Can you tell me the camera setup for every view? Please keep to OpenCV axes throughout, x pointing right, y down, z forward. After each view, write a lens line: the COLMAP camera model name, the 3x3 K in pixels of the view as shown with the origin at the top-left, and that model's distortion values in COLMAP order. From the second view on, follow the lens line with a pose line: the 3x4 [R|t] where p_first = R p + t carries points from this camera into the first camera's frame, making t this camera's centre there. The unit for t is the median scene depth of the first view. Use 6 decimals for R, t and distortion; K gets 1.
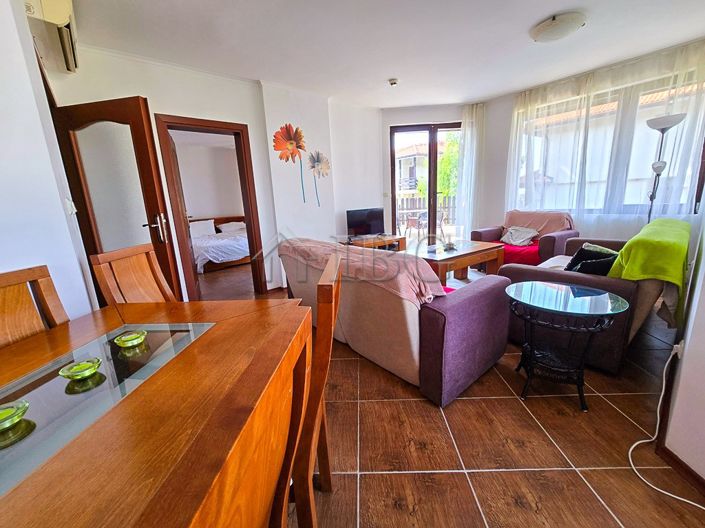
lens RADIAL K [[290.3, 0, 352.5], [0, 290.3, 264.0], [0, 0, 1]] dist [-0.001314, -0.000286]
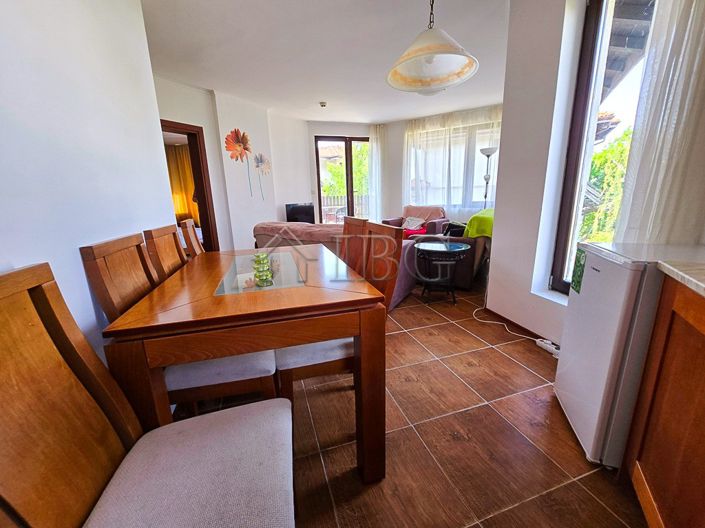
lens RADIAL K [[290.3, 0, 352.5], [0, 290.3, 264.0], [0, 0, 1]] dist [-0.001314, -0.000286]
pose [[0.943683, -0.056139, 0.326054, -0.184222], [0.056617, 0.998364, 0.008030, 0.075824], [-0.325971, 0.010882, 0.945317, -0.242597]]
